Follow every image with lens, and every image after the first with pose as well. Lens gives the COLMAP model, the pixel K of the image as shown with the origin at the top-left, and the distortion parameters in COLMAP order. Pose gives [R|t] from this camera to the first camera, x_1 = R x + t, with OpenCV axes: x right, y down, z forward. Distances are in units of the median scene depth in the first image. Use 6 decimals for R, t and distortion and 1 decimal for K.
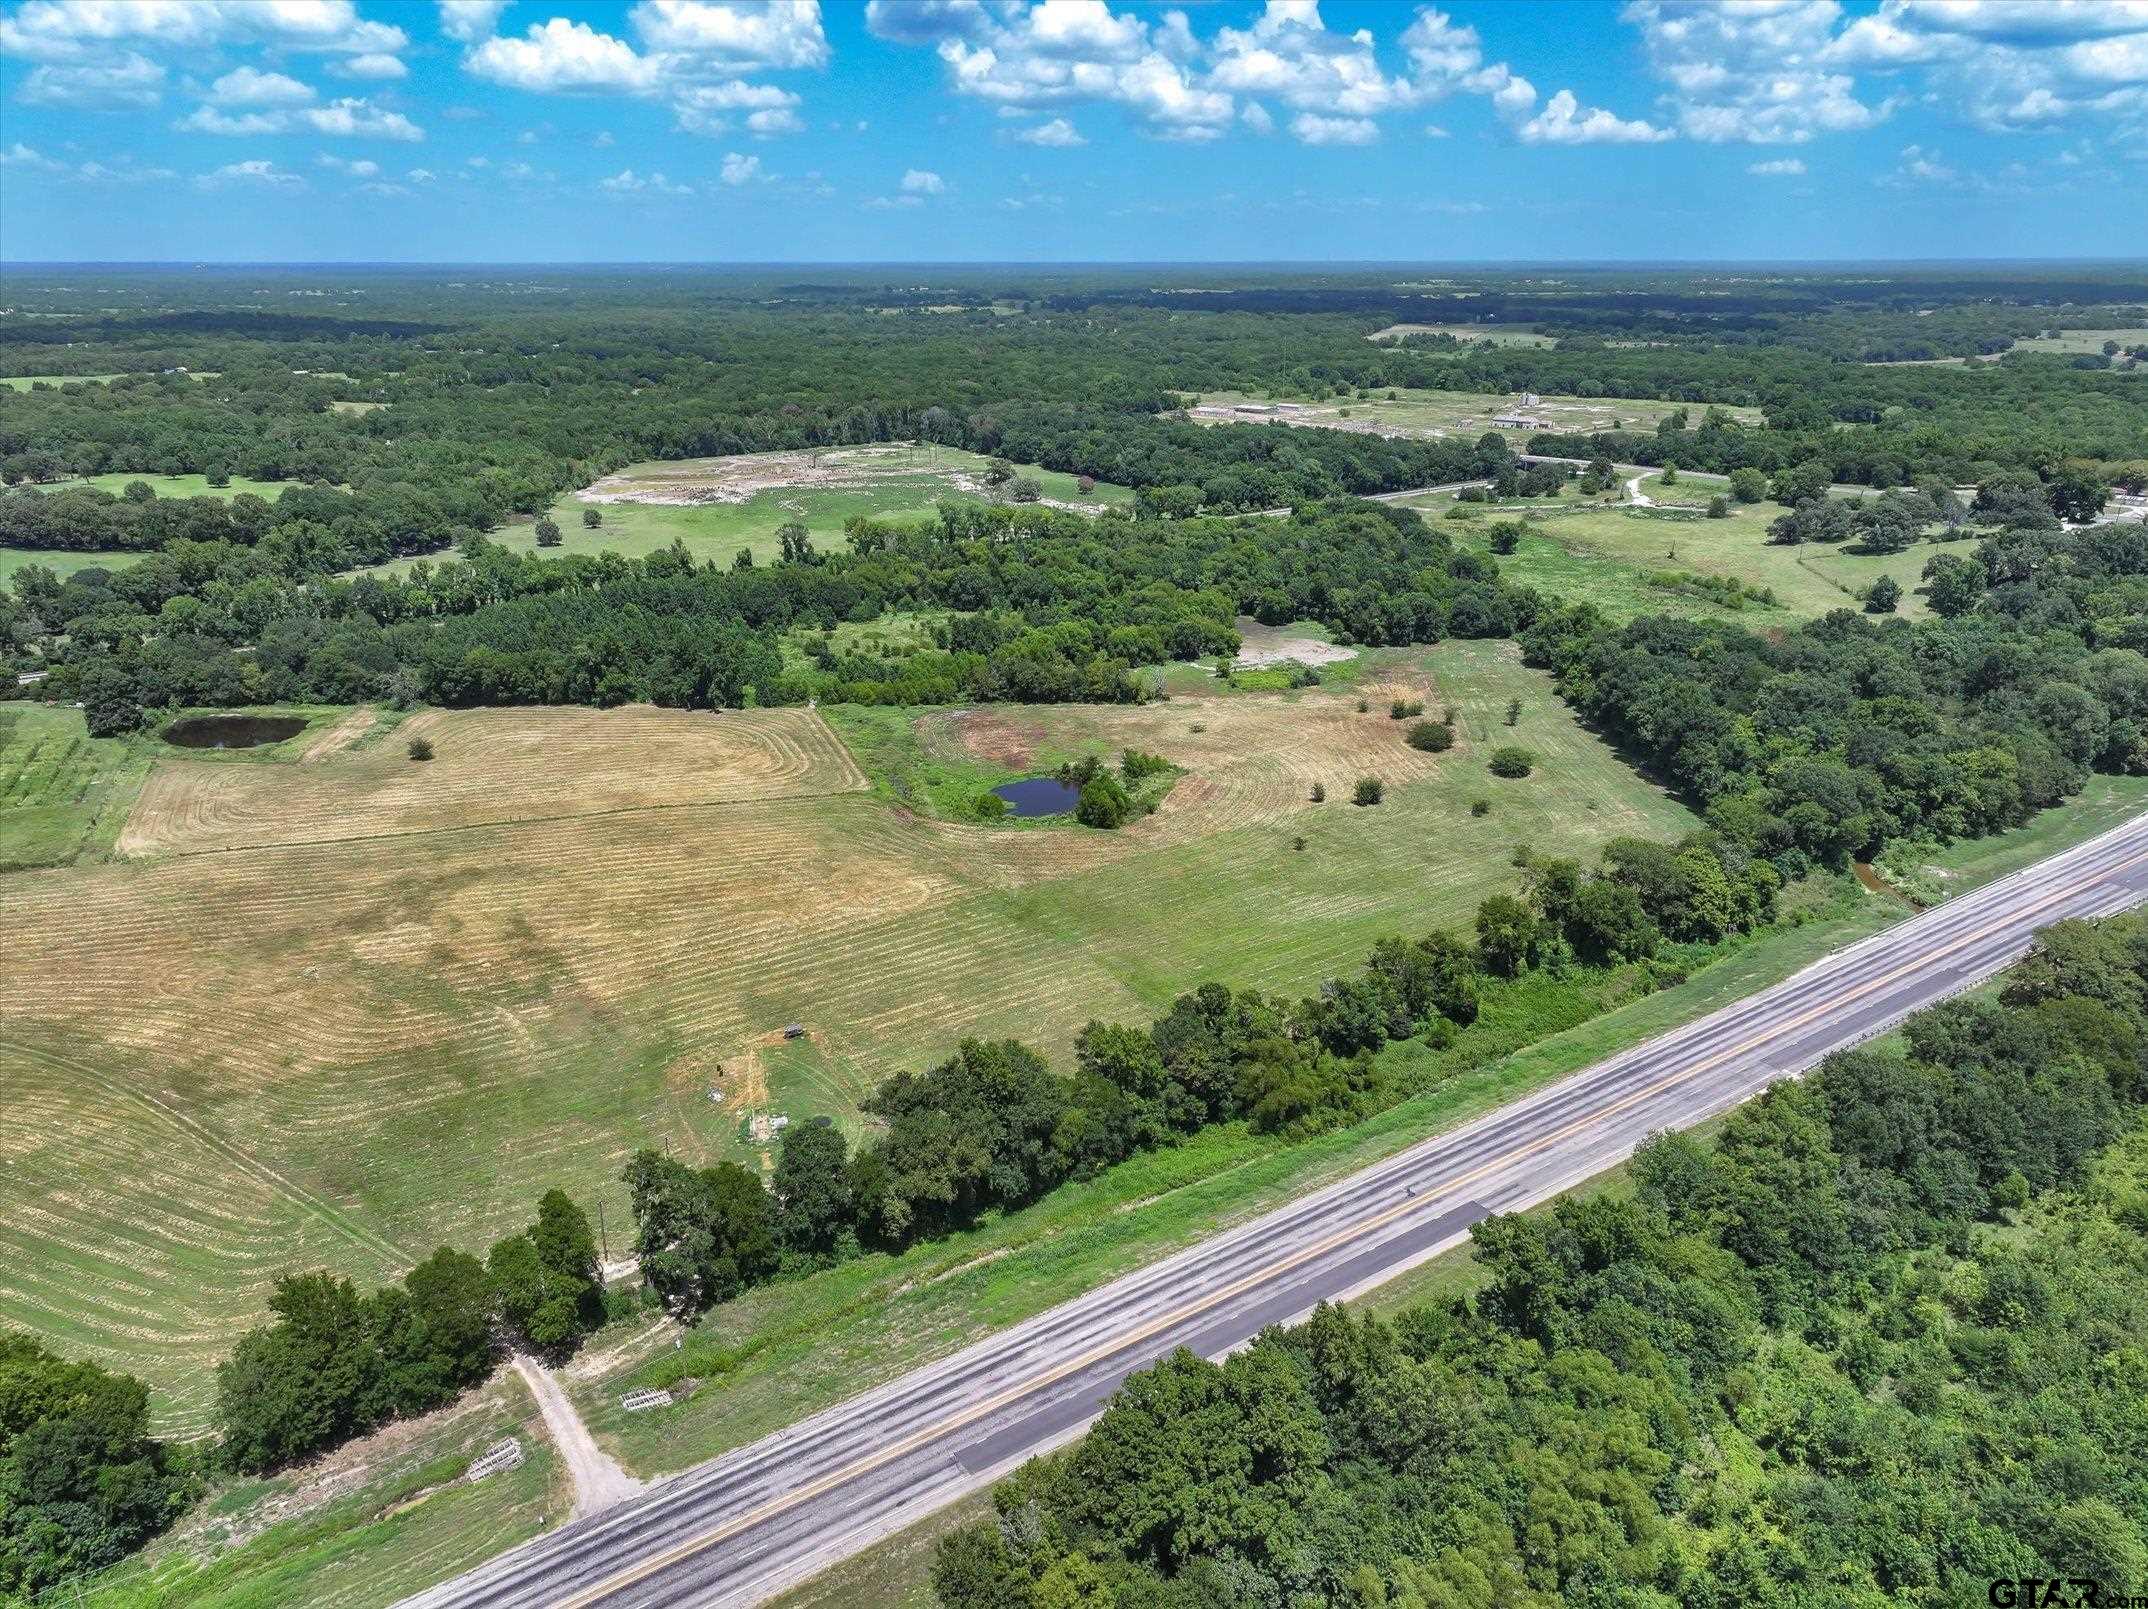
lens RADIAL K [[1524.1, 0, 1091.3], [0, 1524.1, 844.8], [0, 0, 1]] dist [-0.004051, 0.021790]
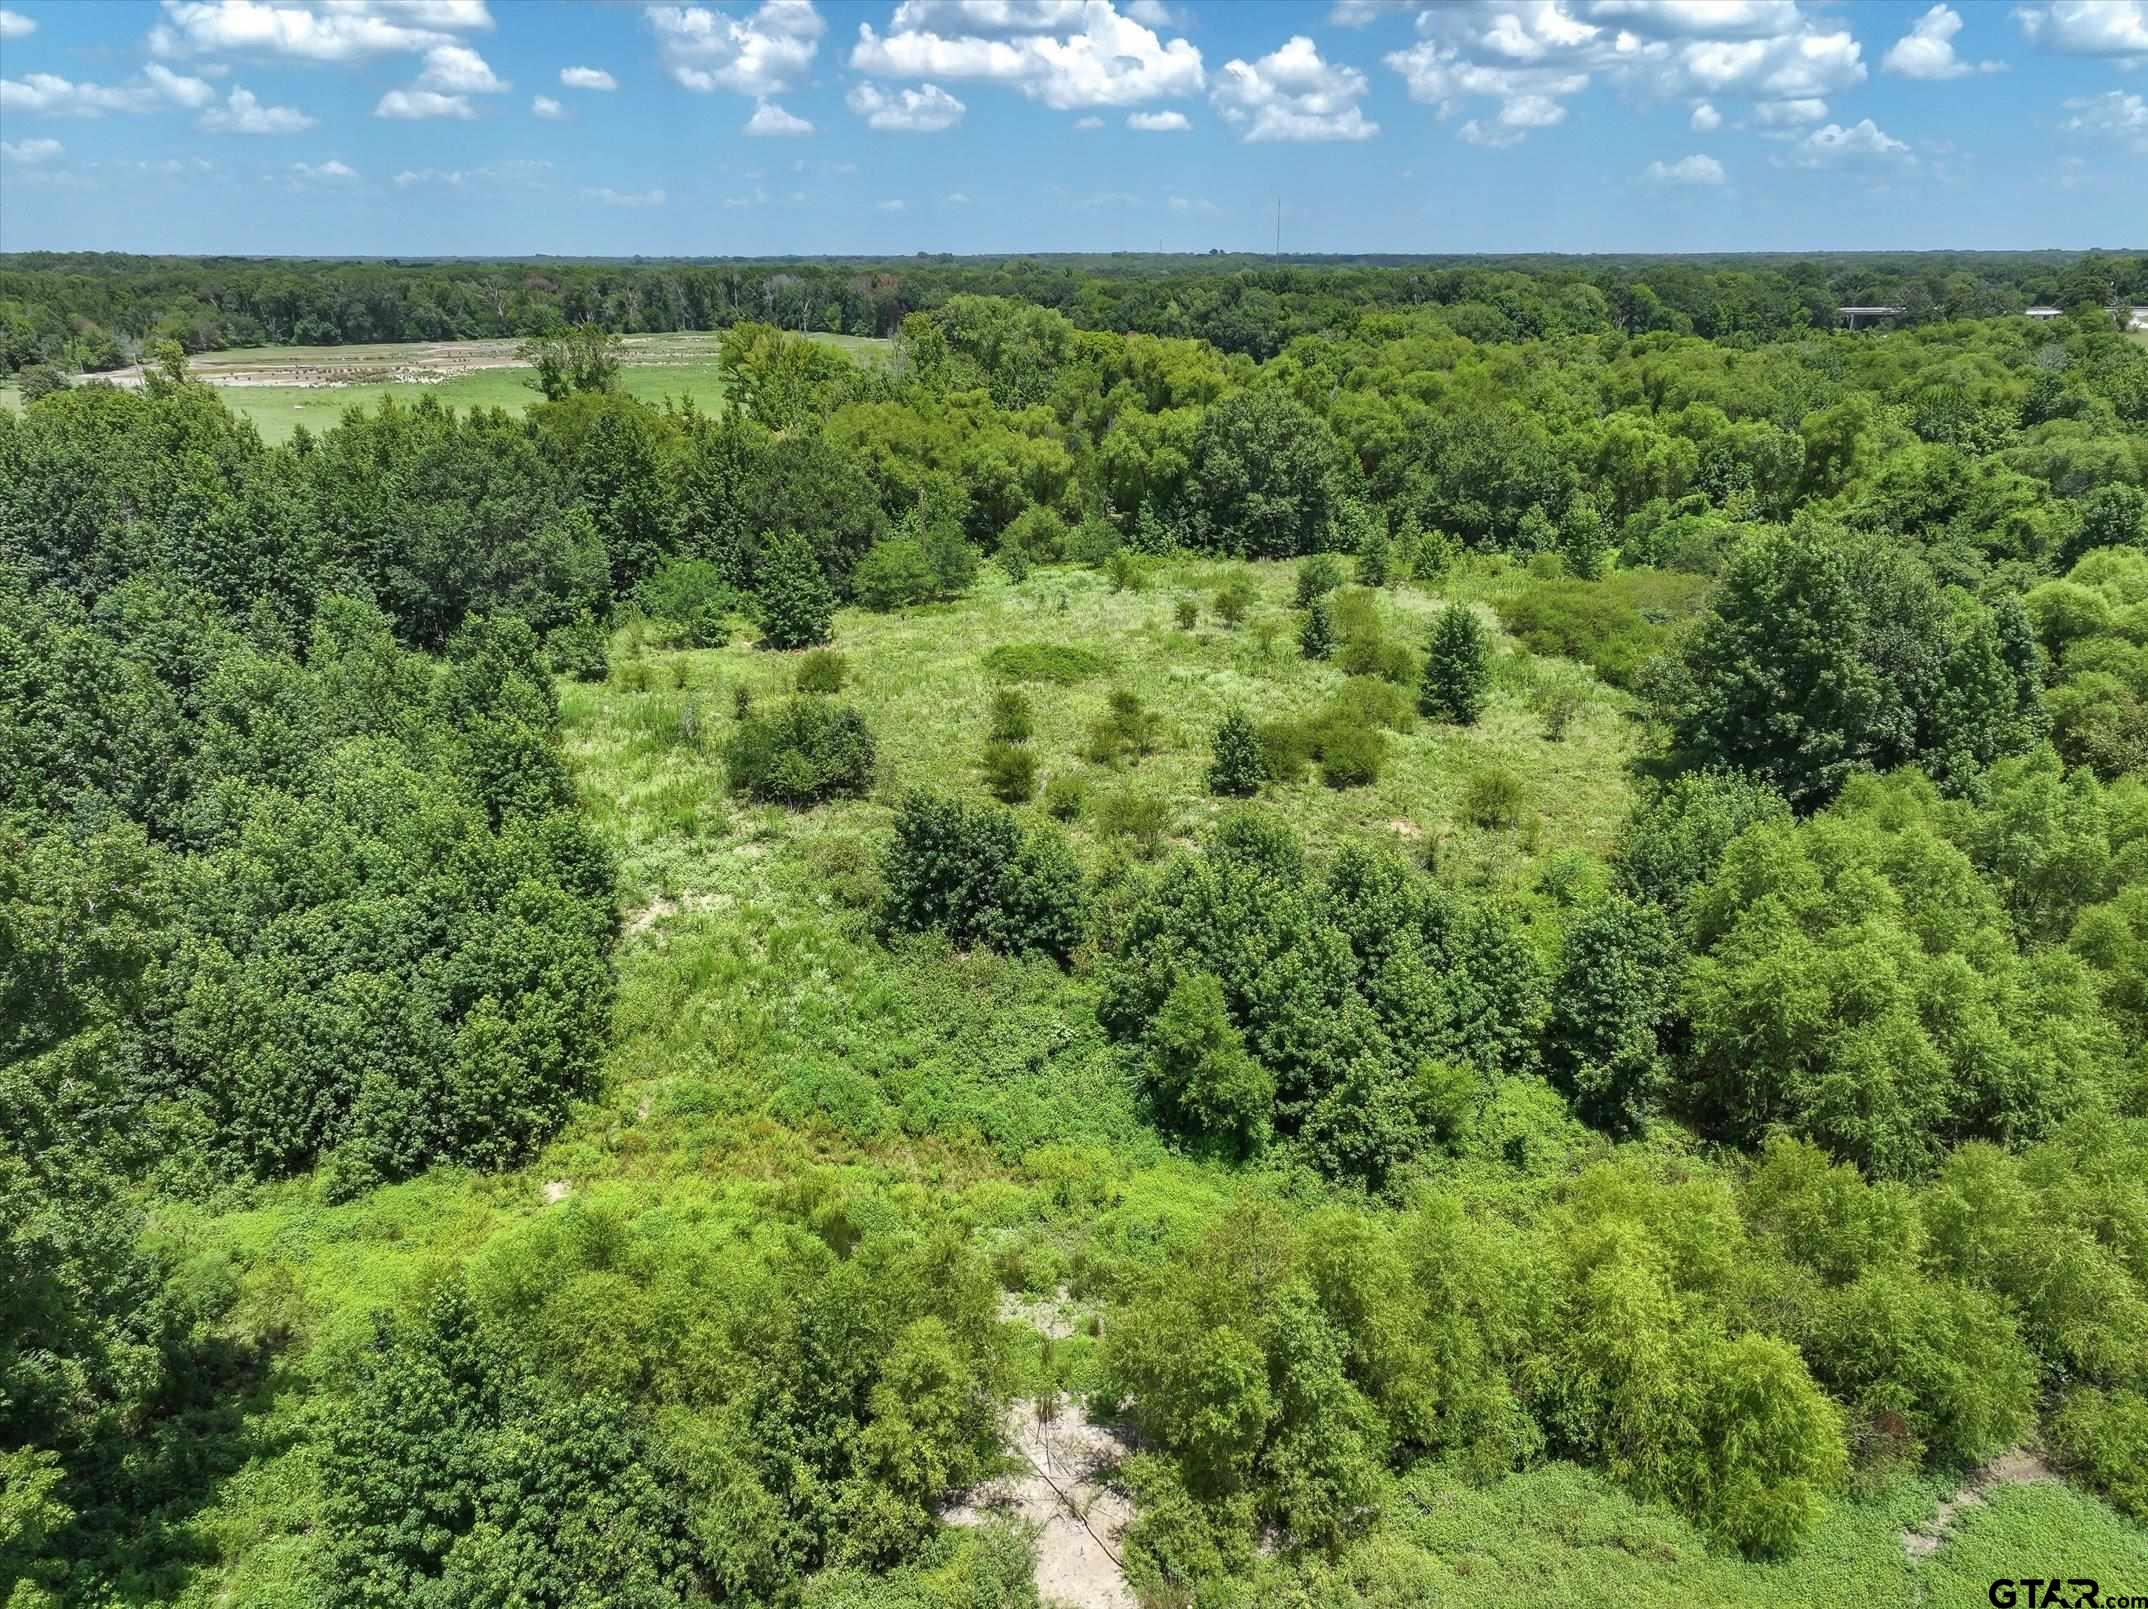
lens RADIAL K [[1524.1, 0, 1066.4], [0, 1524.1, 789.5], [0, 0, 1]] dist [-0.004051, 0.021790]
pose [[0.989833, -0.048027, 0.133883, -0.197470], [0.053000, 0.998021, -0.033833, -0.133806], [-0.131993, 0.040585, 0.990419, 0.940605]]
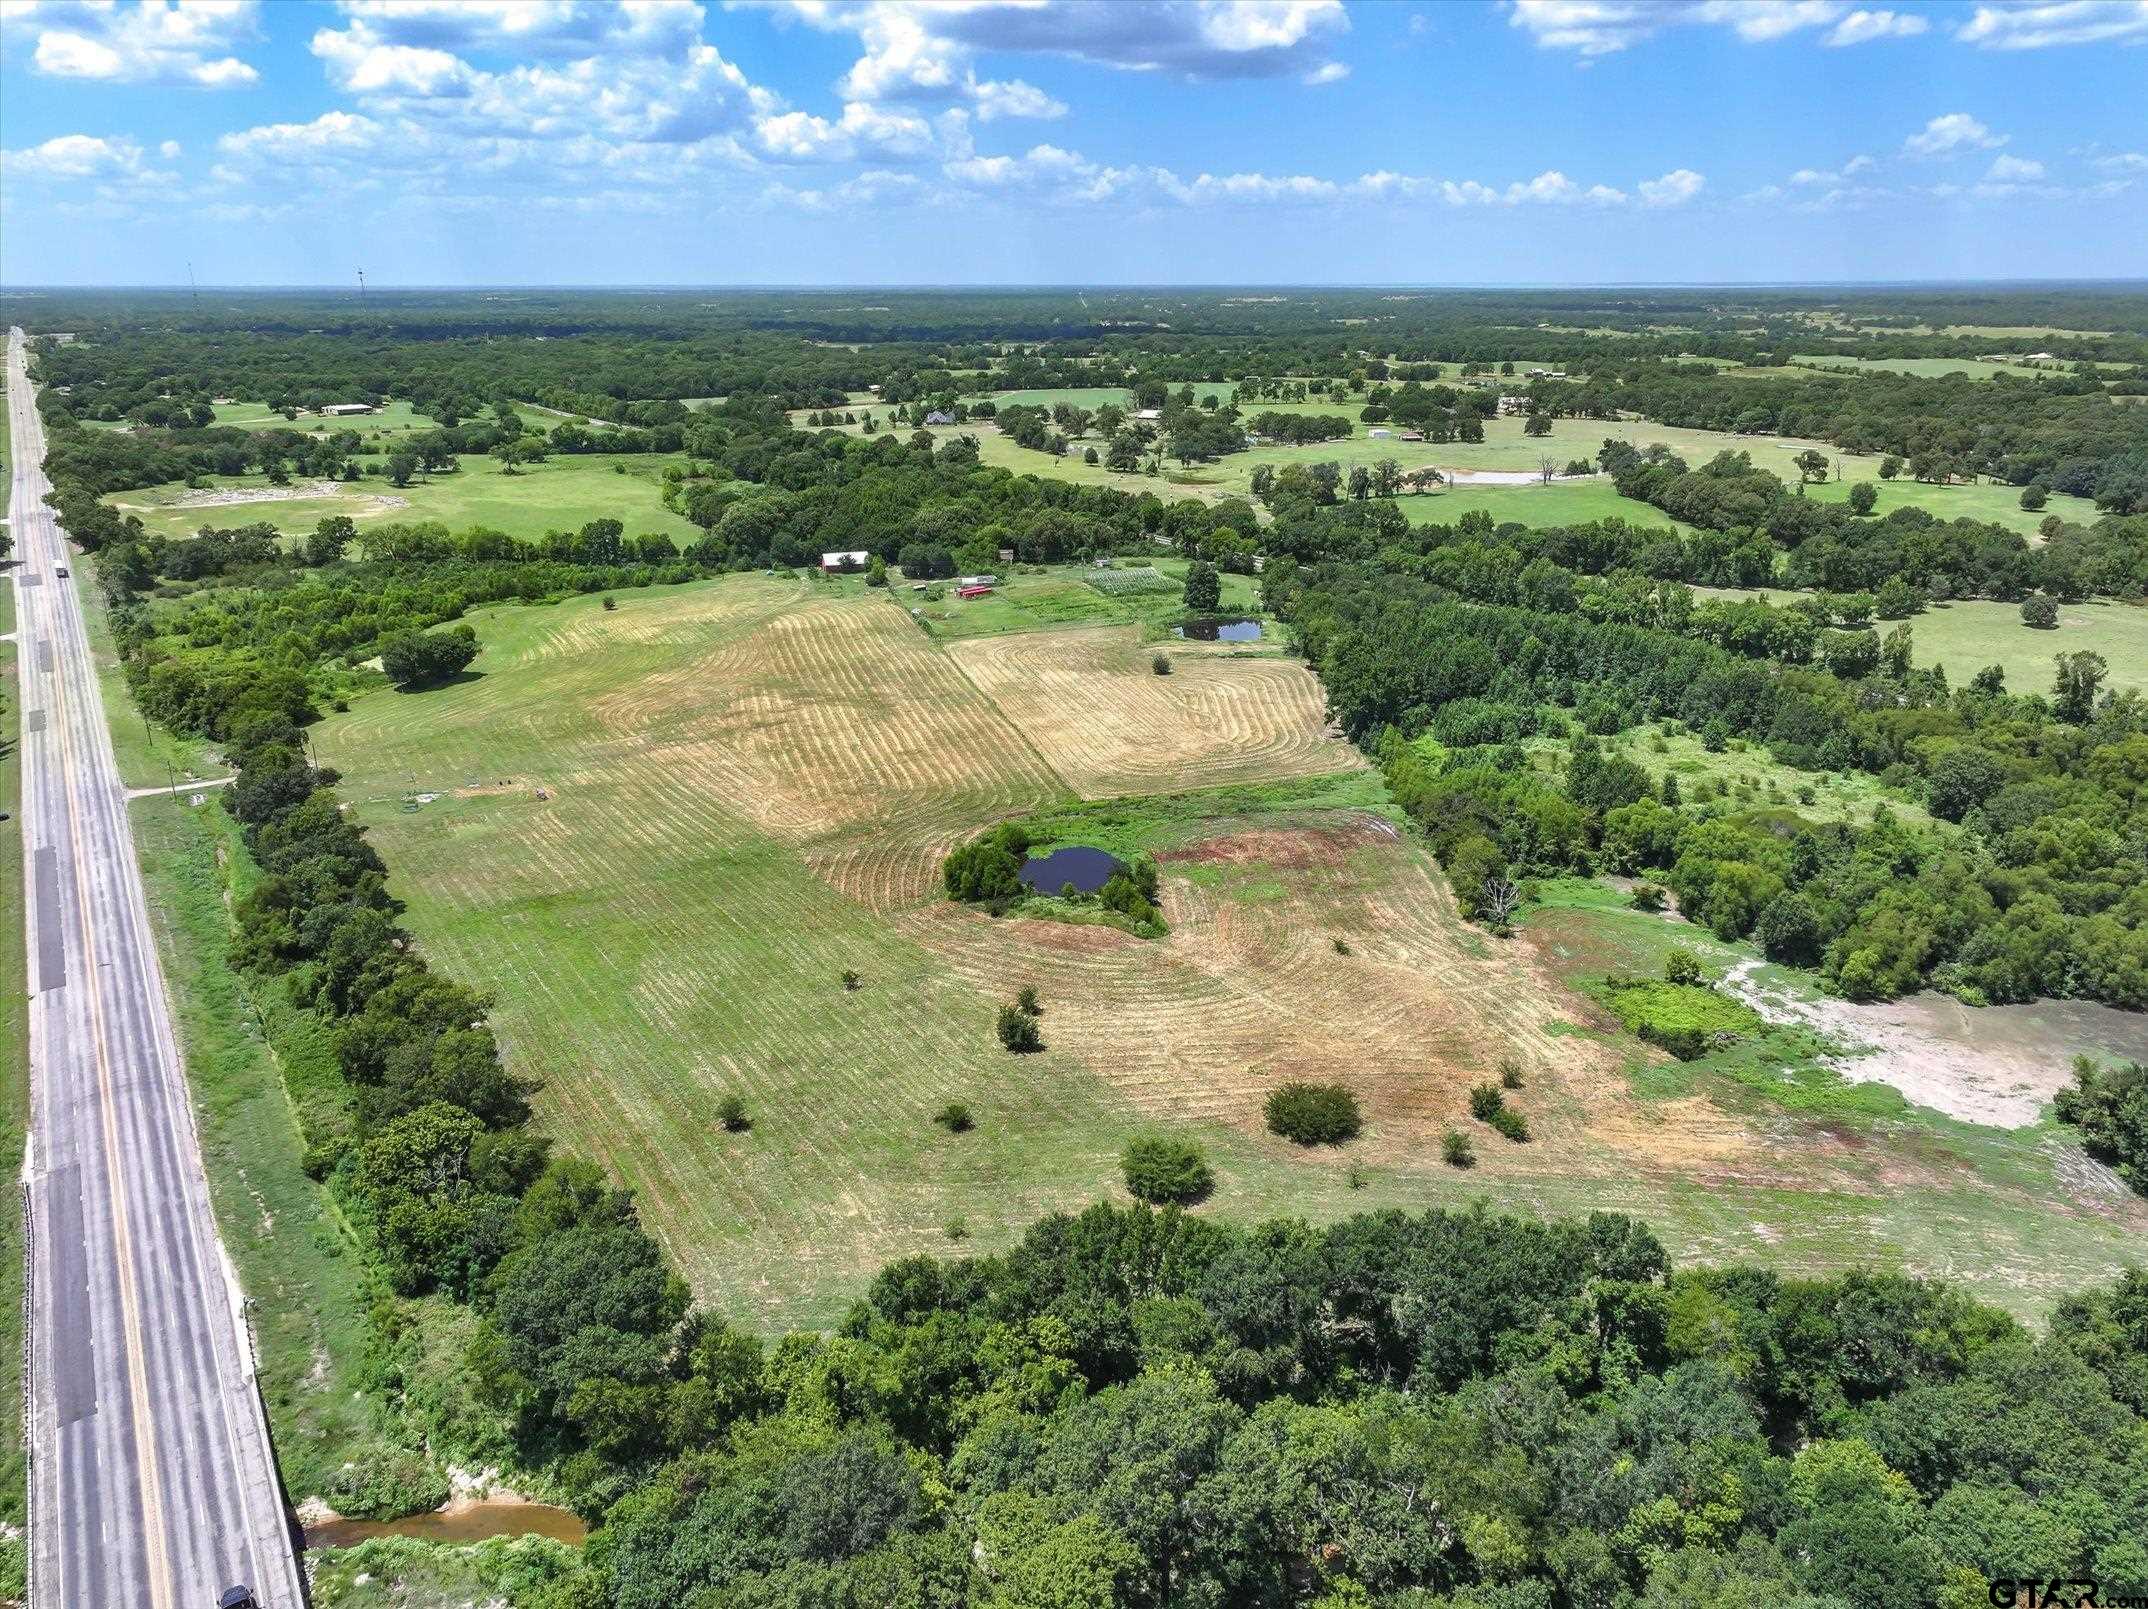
lens RADIAL K [[1524.1, 0, 1062.7], [0, 1524.1, 813.9], [0, 0, 1]] dist [-0.004051, 0.021790]
pose [[-0.036068, 0.332757, -0.942322, 0.664804], [-0.358111, 0.876012, 0.323048, -0.290813], [0.932982, 0.349107, 0.087568, 0.782720]]
